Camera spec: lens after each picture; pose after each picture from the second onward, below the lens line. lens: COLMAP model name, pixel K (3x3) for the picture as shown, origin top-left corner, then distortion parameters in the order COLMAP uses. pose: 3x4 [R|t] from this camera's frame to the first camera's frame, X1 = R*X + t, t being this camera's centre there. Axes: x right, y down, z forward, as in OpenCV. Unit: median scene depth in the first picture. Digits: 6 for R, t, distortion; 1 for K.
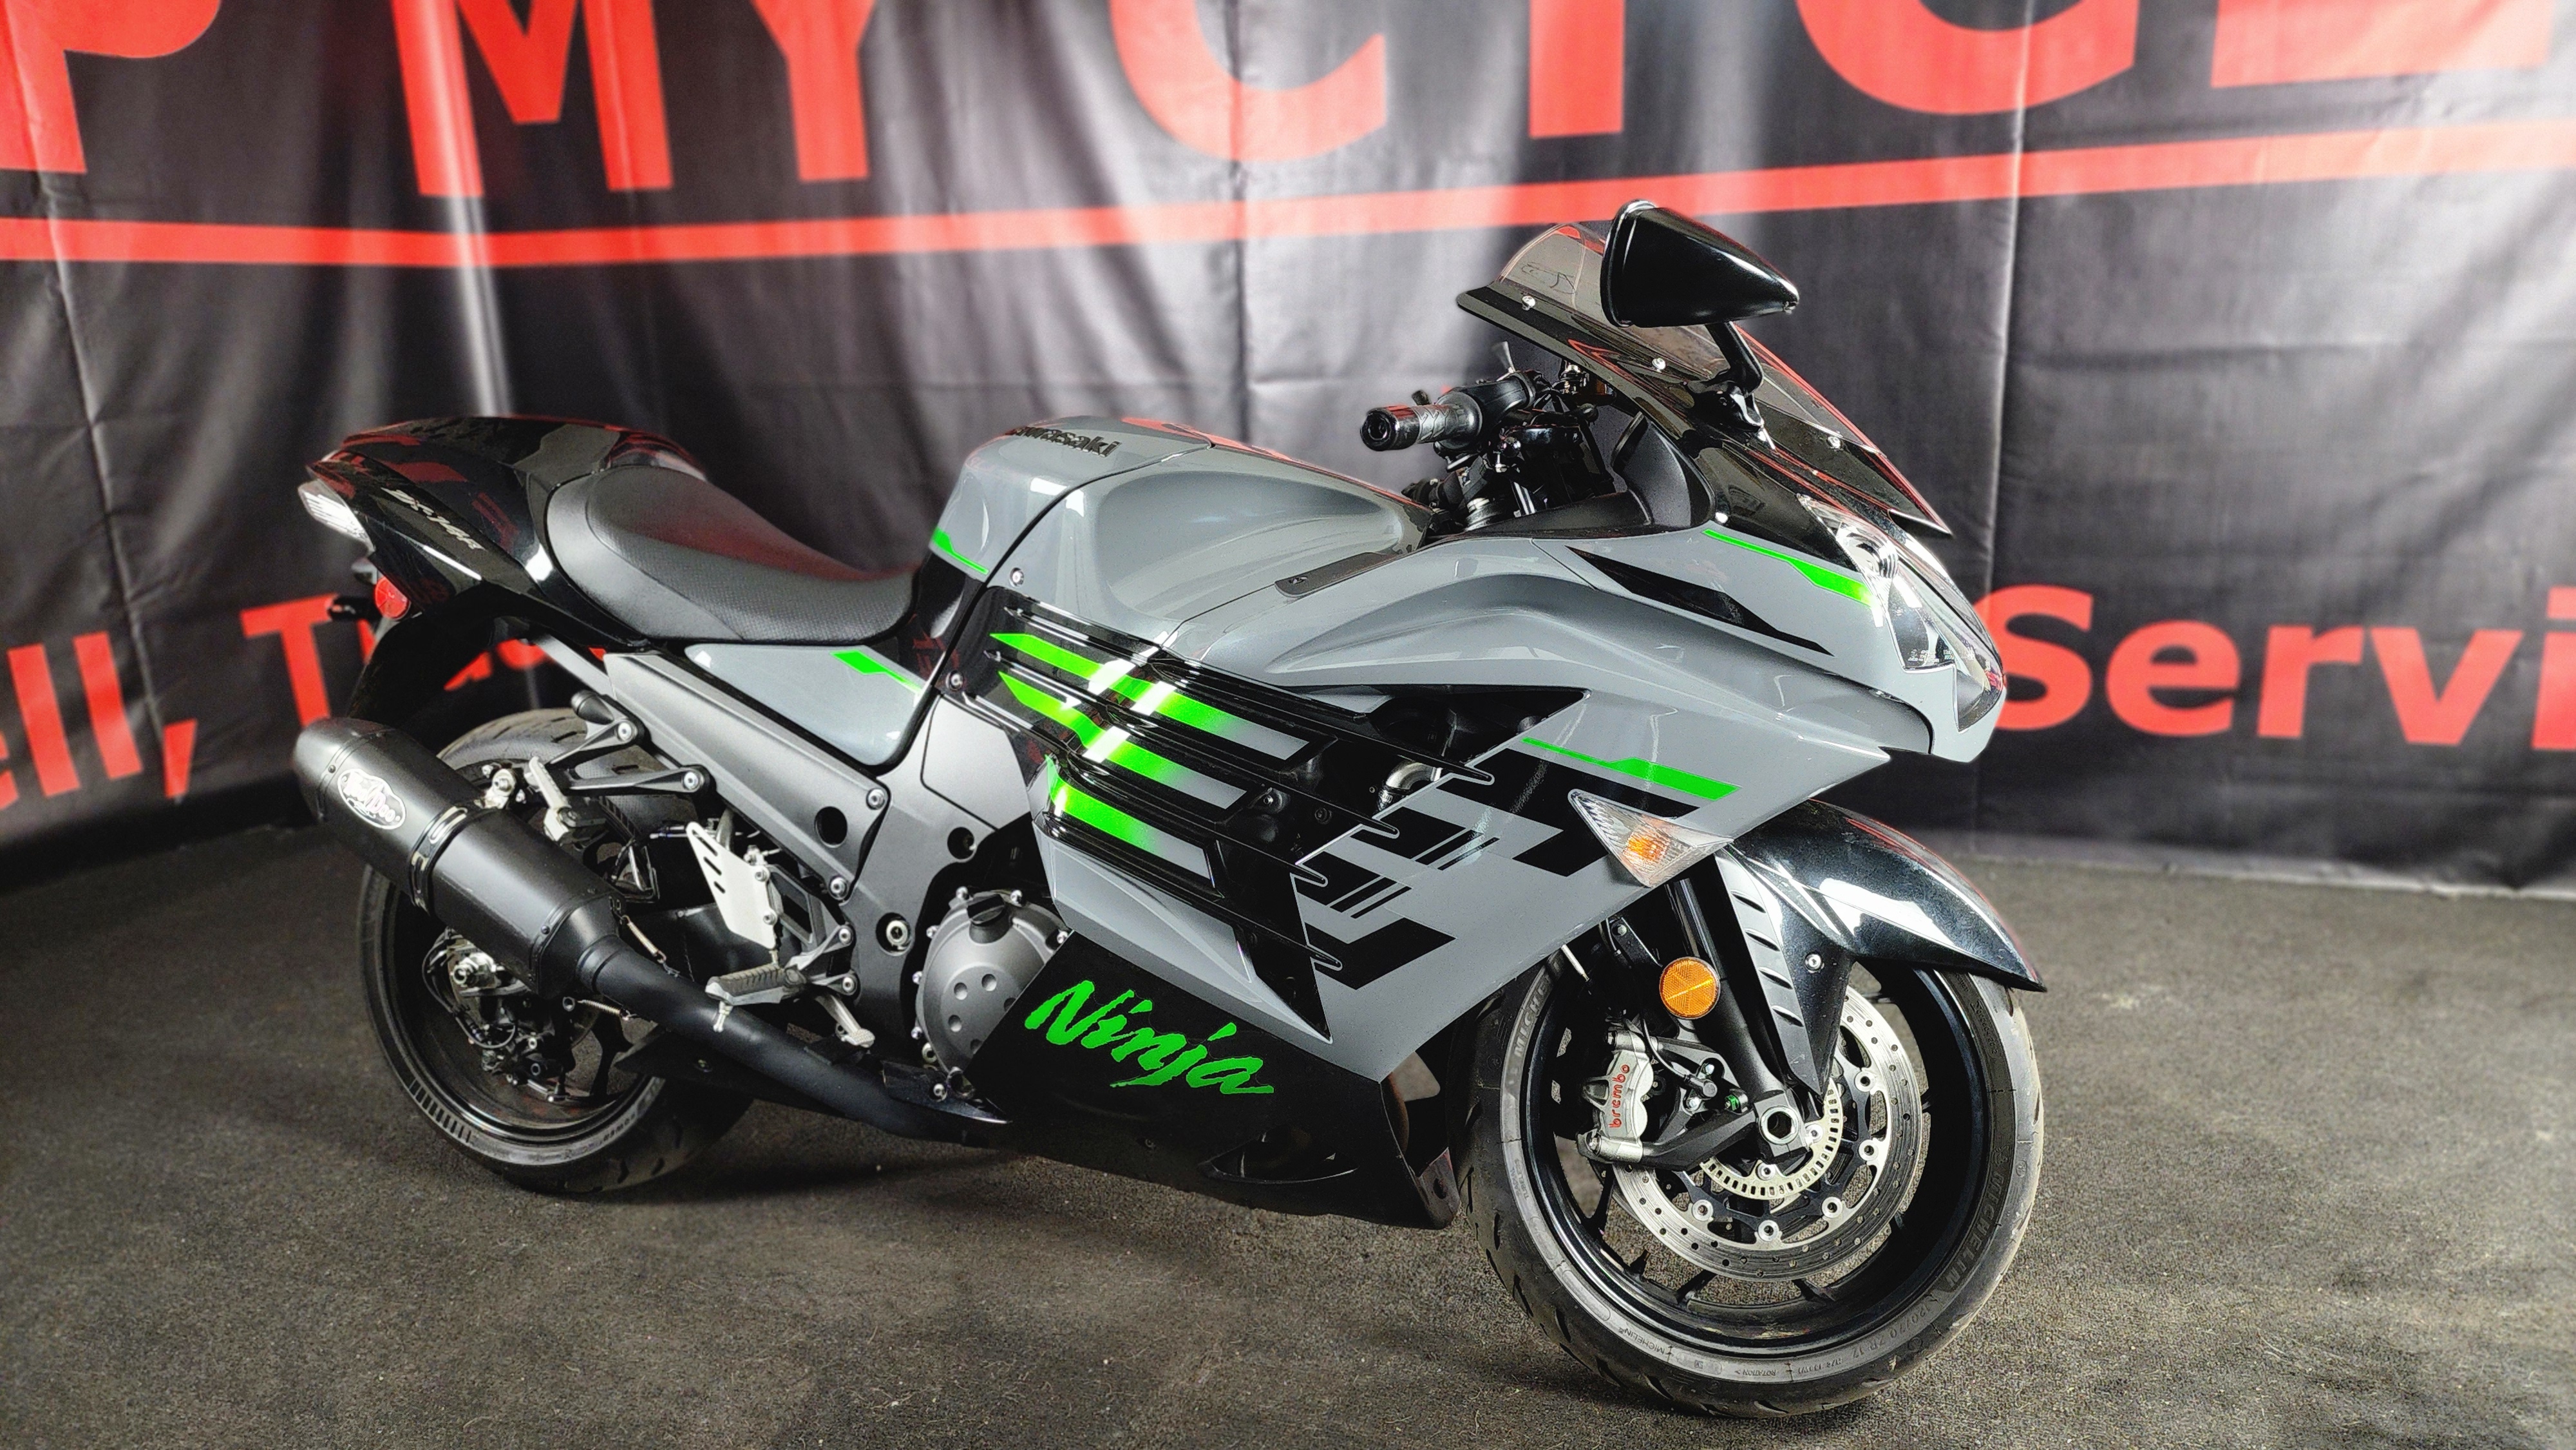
lens RADIAL K [[1794.2, 0, 1288.0], [0, 1794.2, 725.0], [0, 0, 1]] dist [0.094844, -0.096832]
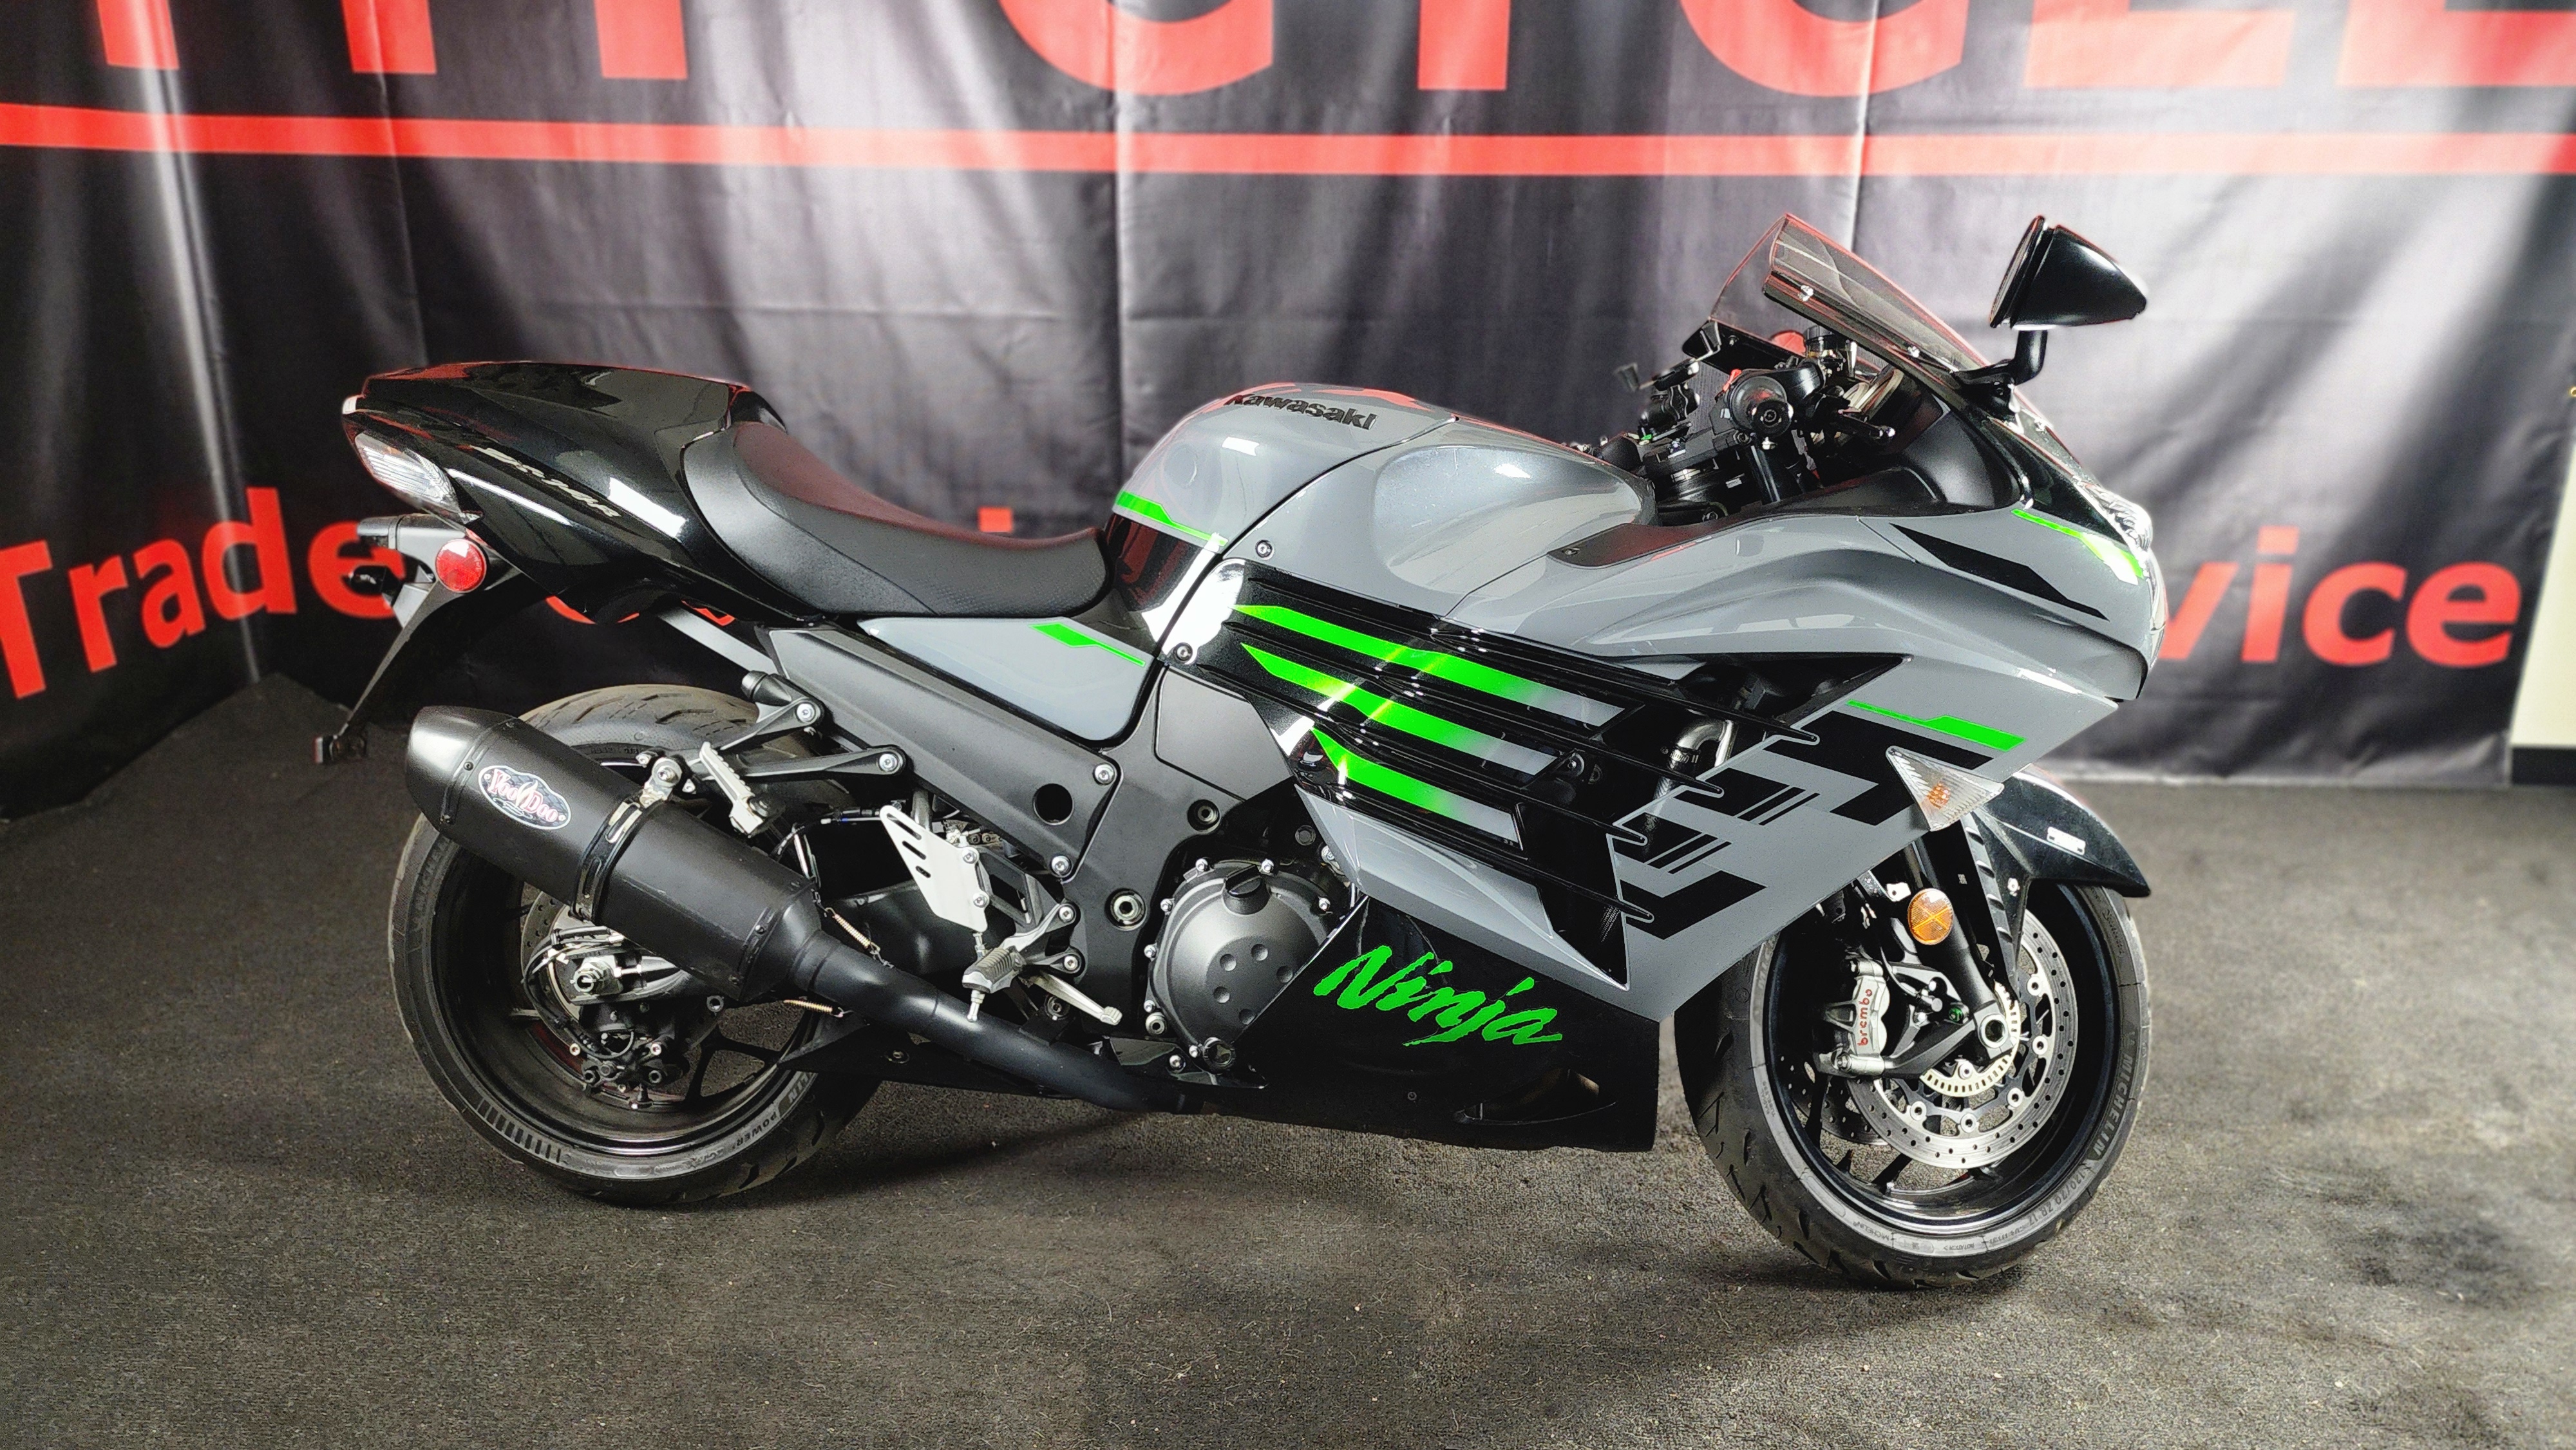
lens RADIAL K [[1794.2, 0, 1288.0], [0, 1794.2, 725.0], [0, 0, 1]] dist [0.094844, -0.096832]
pose [[0.959578, -0.036193, 0.279104, -0.404114], [0.022299, 0.998356, 0.052797, -0.035191], [-0.280557, -0.044439, 0.958808, 0.036067]]
